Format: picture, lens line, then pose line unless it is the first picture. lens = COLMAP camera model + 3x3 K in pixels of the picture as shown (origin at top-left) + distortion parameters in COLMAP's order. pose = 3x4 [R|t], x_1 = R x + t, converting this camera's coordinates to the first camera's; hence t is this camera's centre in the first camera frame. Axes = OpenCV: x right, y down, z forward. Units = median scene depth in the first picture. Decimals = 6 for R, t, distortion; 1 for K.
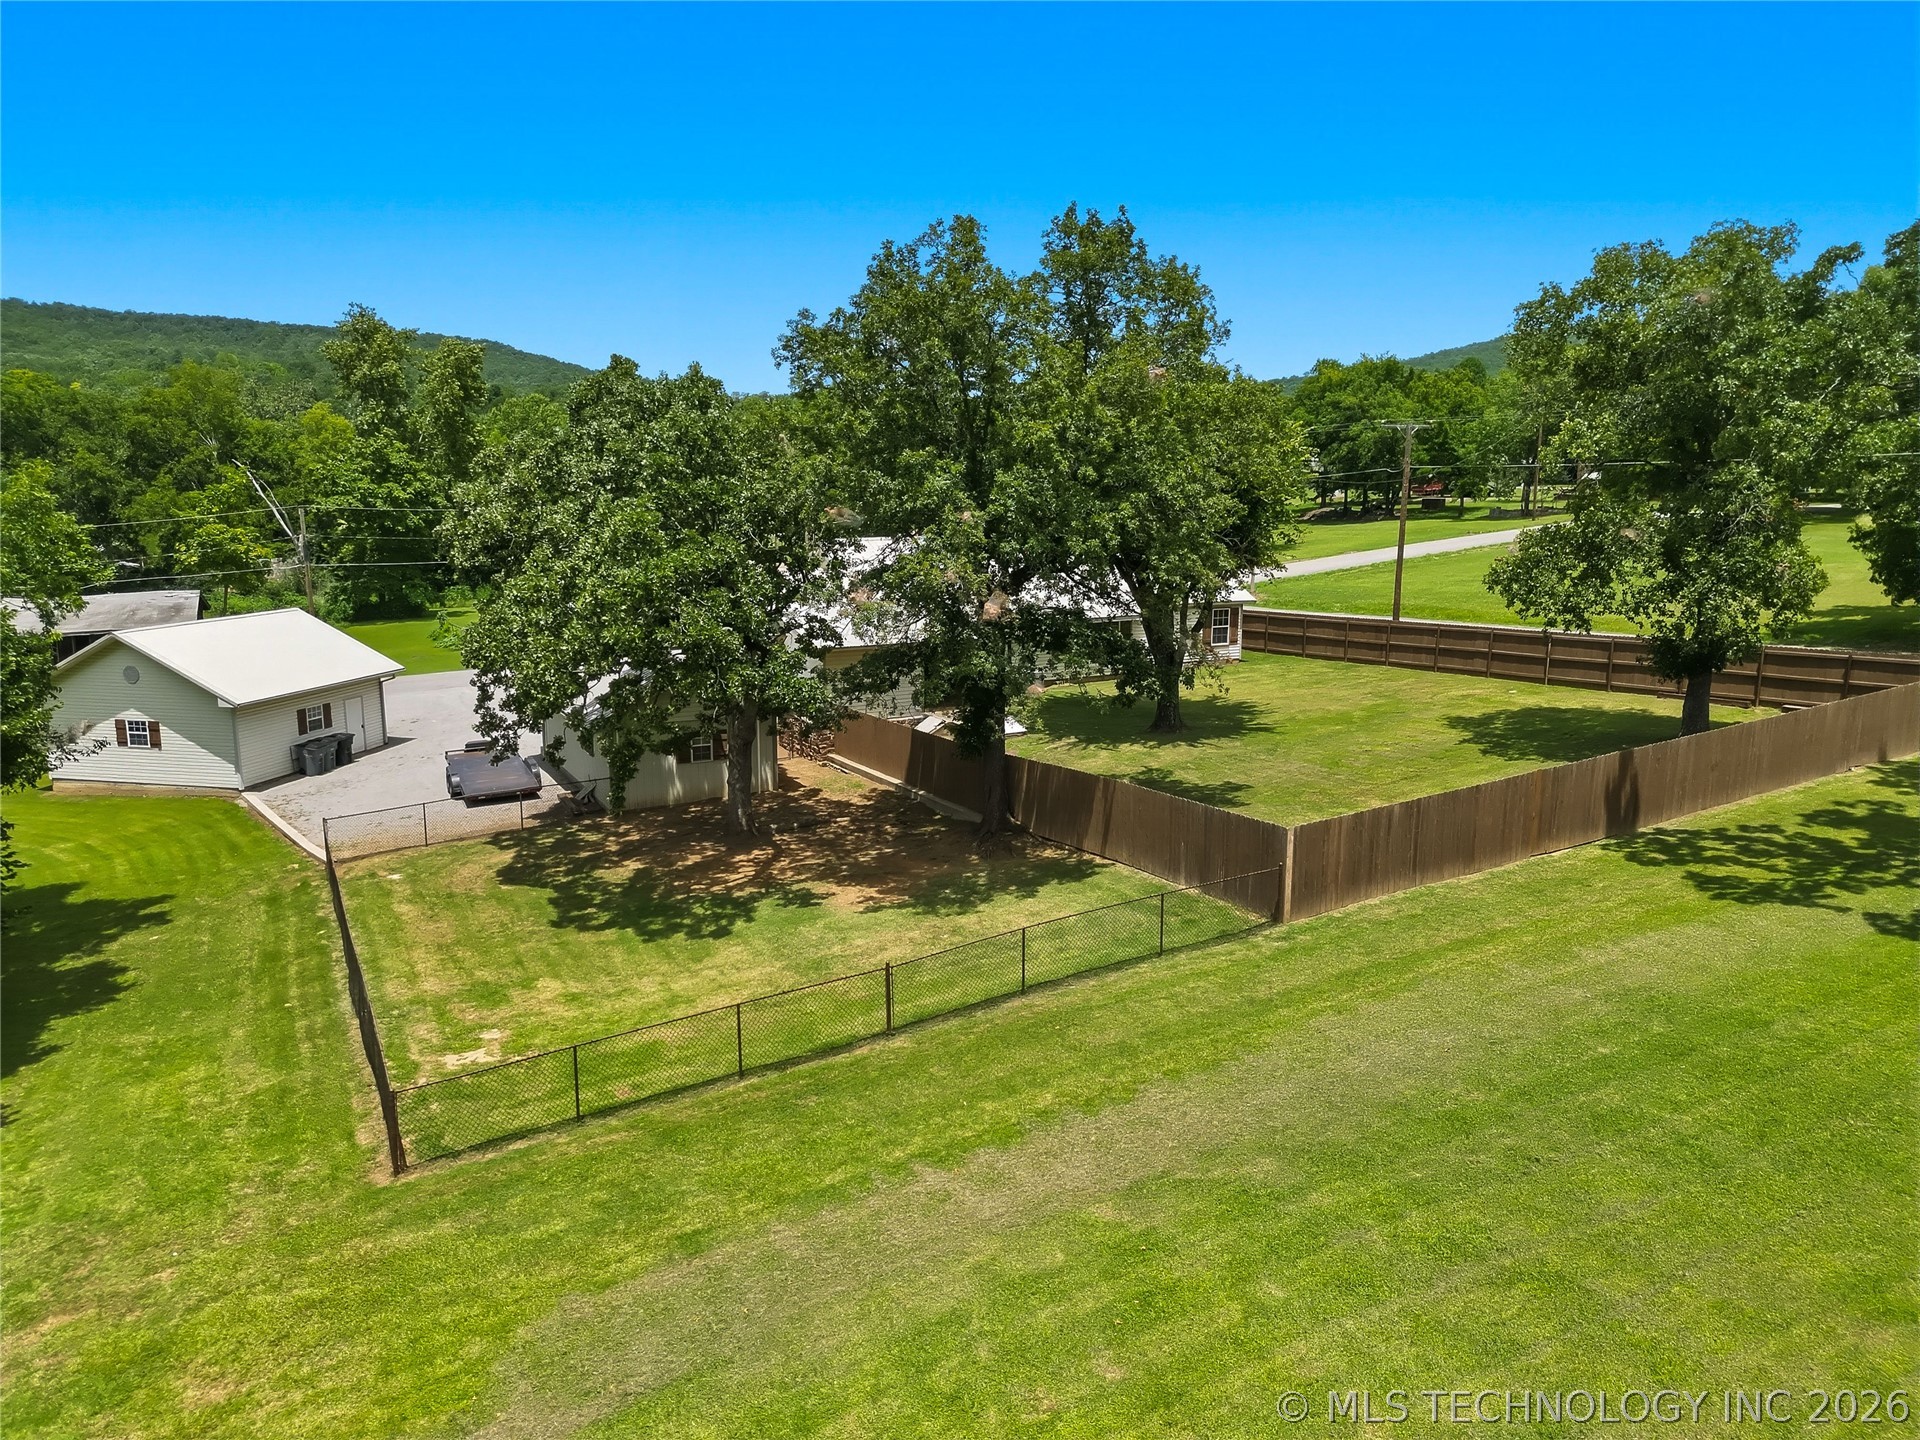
lens RADIAL K [[1353.4, 0, 966.9], [0, 1353.4, 715.6], [0, 0, 1]] dist [0.064429, -0.052313]
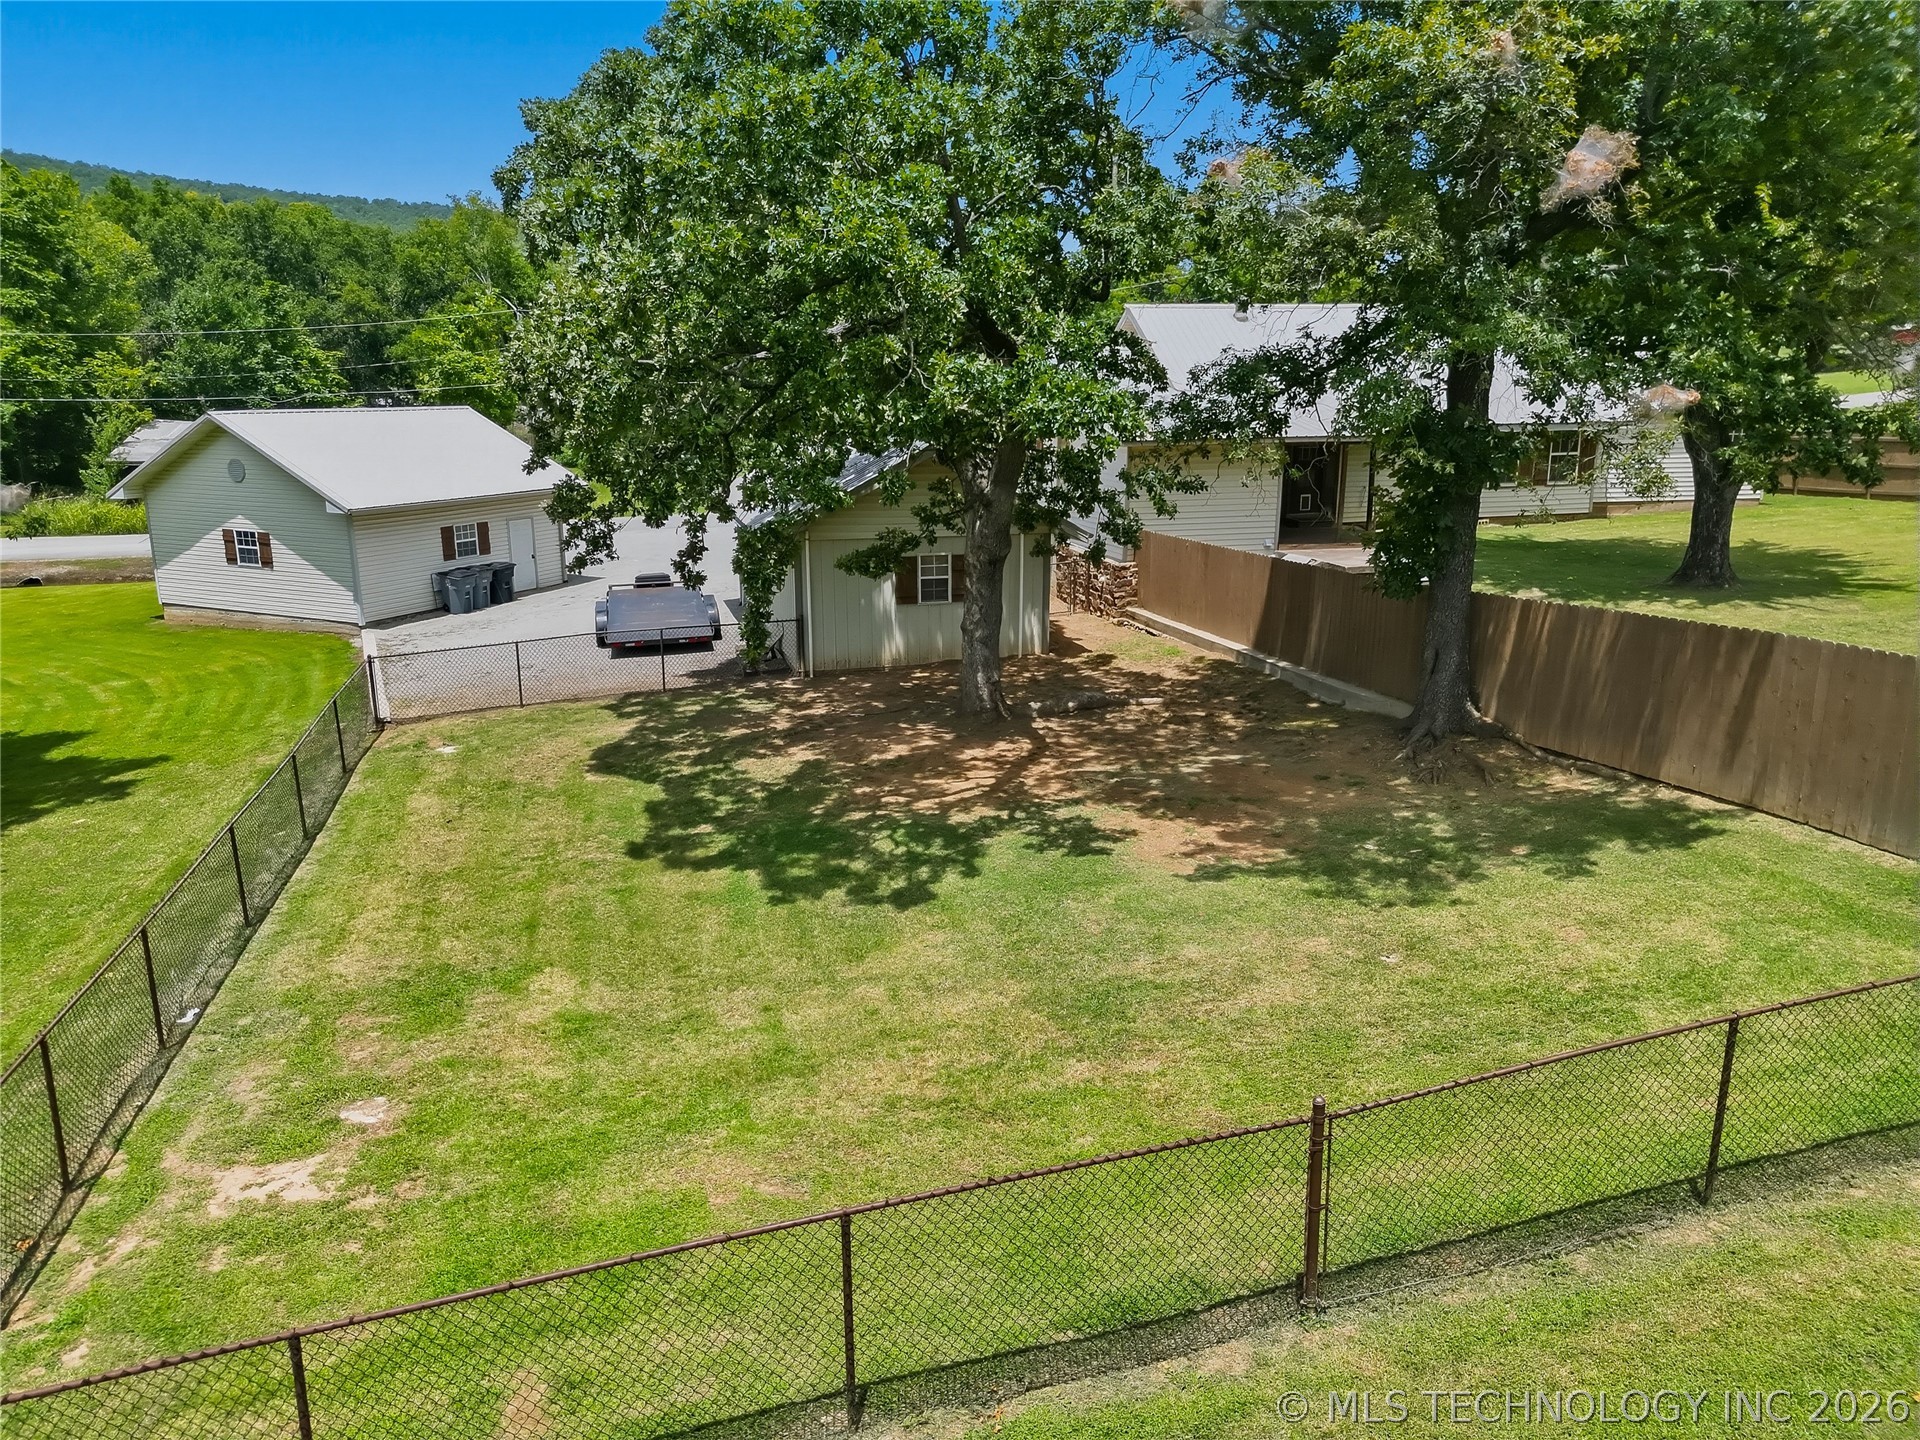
lens RADIAL K [[1353.4, 0, 966.5], [0, 1353.4, 712.2], [0, 0, 1]] dist [0.064429, -0.052313]
pose [[0.976687, 0.053066, -0.208005, -0.047168], [-0.038511, 0.996558, 0.073414, 0.042024], [0.211185, -0.063692, 0.975369, 0.407691]]
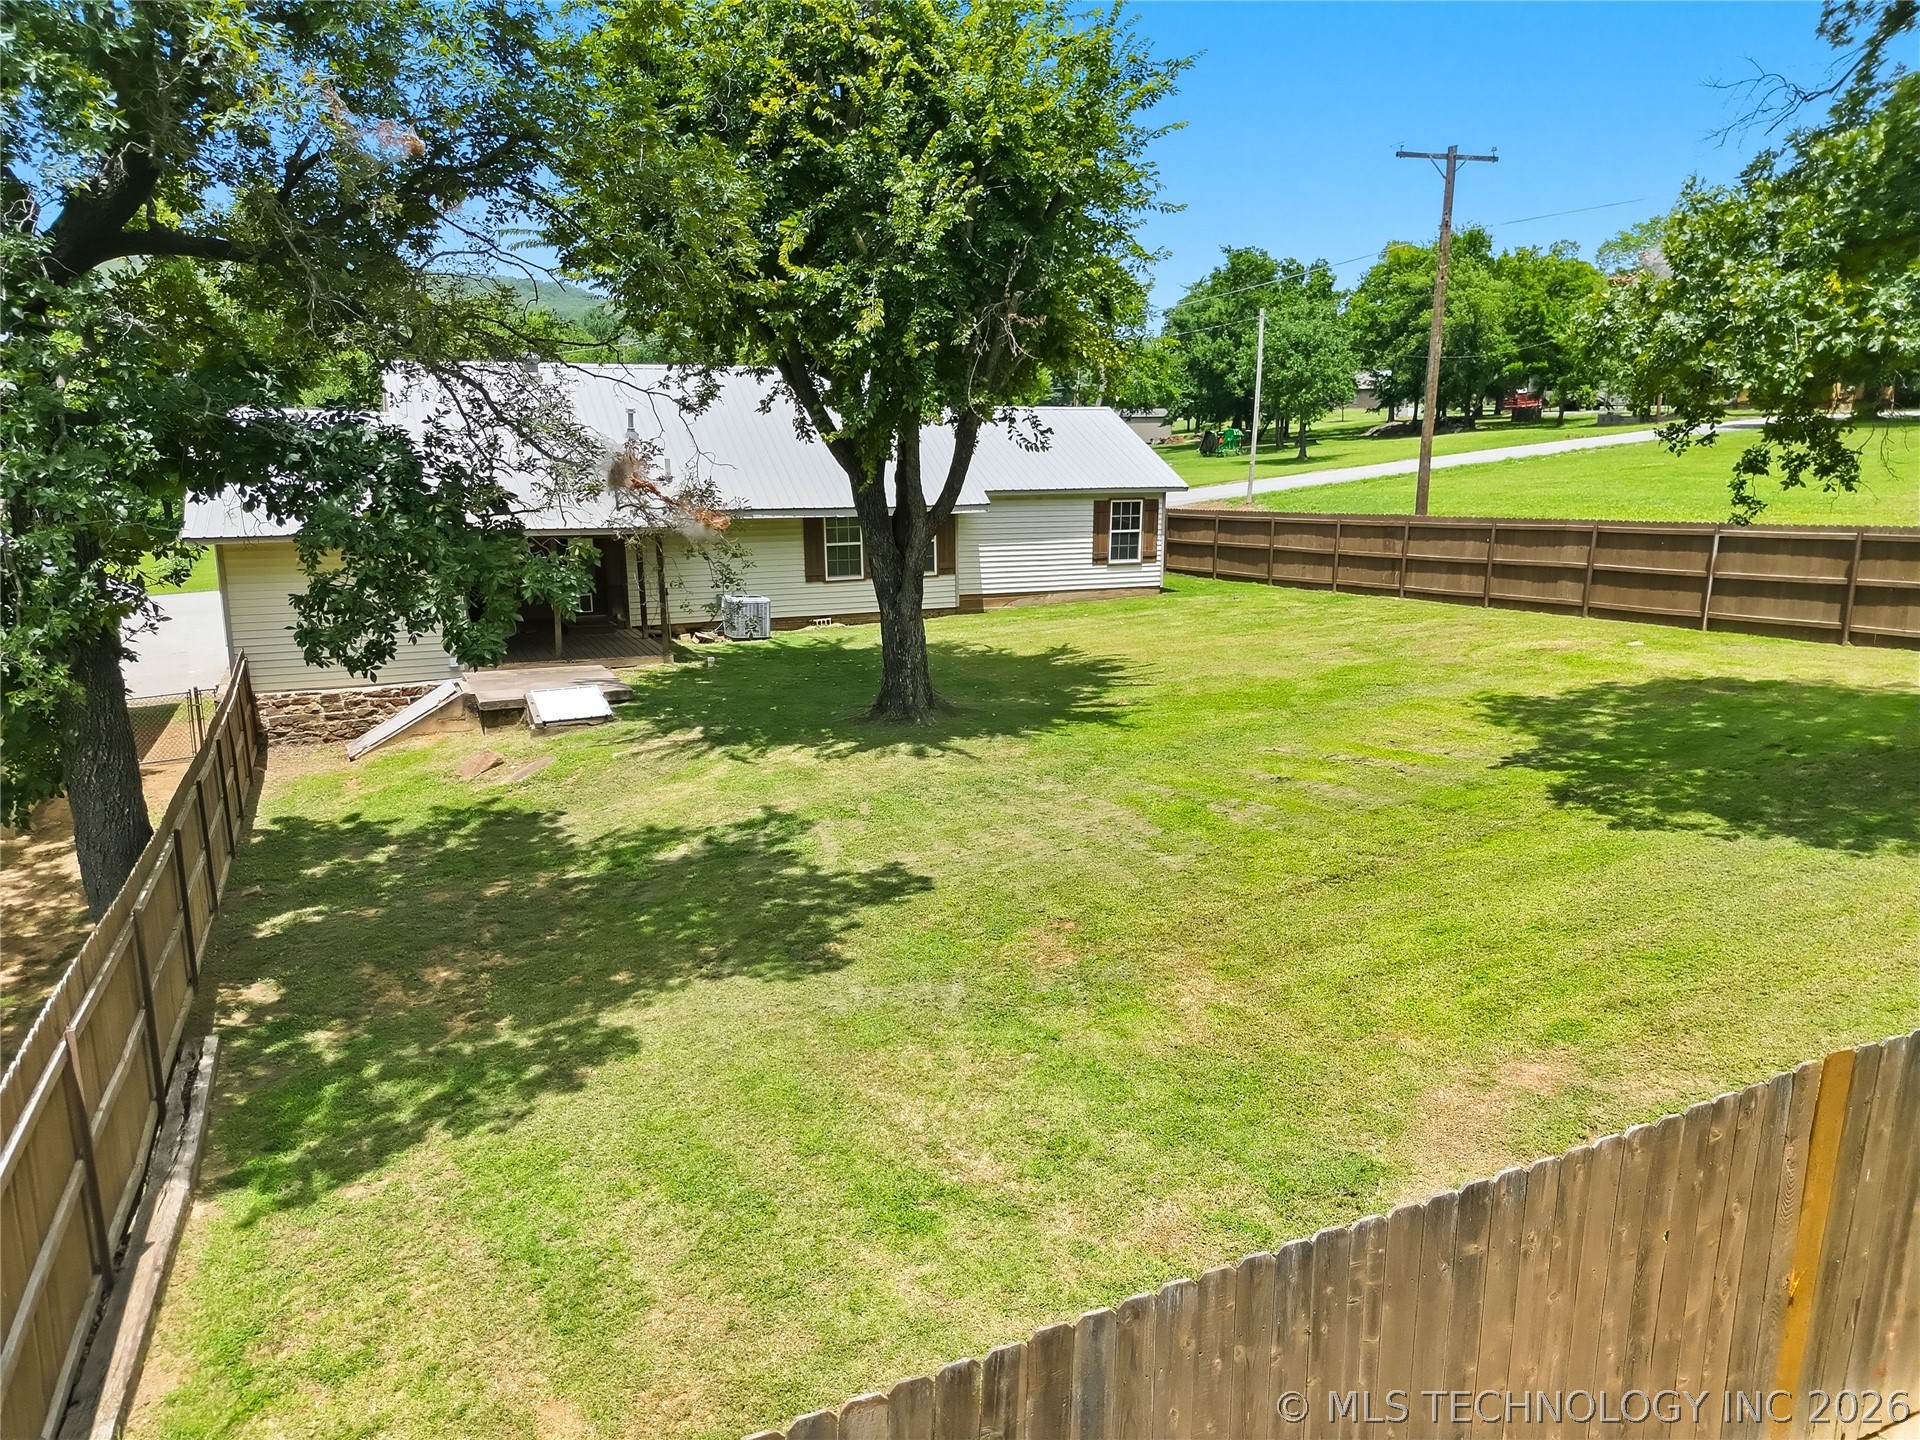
lens RADIAL K [[1353.4, 0, 966.7], [0, 1353.4, 712.7], [0, 0, 1]] dist [0.064429, -0.052313]
pose [[0.998023, 0.012275, -0.061638, 0.237953], [-0.010186, 0.999367, 0.034097, -0.008734], [0.062018, -0.033402, 0.997516, 0.614201]]
